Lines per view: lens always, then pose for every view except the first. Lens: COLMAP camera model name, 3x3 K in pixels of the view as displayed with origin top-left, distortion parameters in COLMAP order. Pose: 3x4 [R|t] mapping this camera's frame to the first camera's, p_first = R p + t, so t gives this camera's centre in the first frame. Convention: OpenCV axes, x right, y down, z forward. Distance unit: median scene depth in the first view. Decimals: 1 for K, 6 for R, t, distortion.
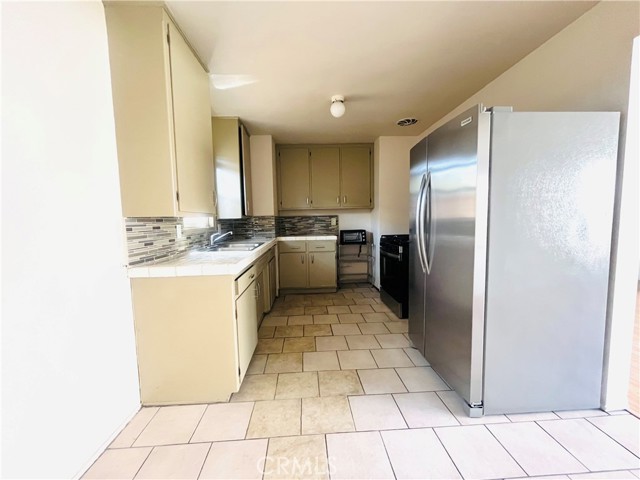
lens RADIAL K [[260.8, 0, 319.7], [0, 260.8, 241.2], [0, 0, 1]] dist [0.000095, -0.000142]
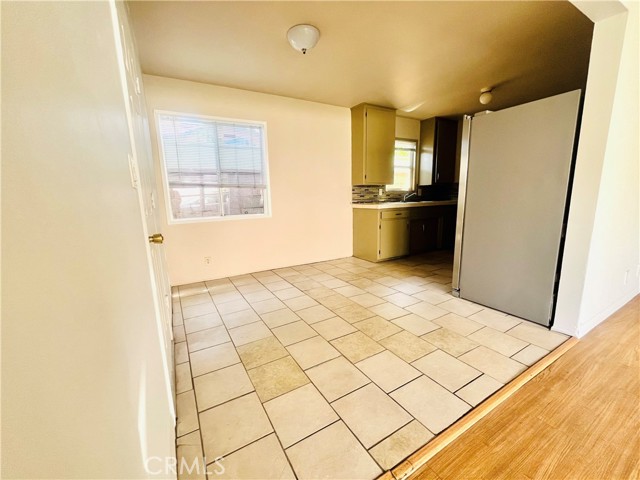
lens RADIAL K [[260.8, 0, 316.4], [0, 260.8, 242.6], [0, 0, 1]] dist [0.000095, -0.000142]
pose [[0.447888, 0.171348, -0.877517, 0.925371], [-0.060280, 0.985018, 0.161572, 0.046345], [0.892055, -0.019469, 0.451506, -0.350330]]
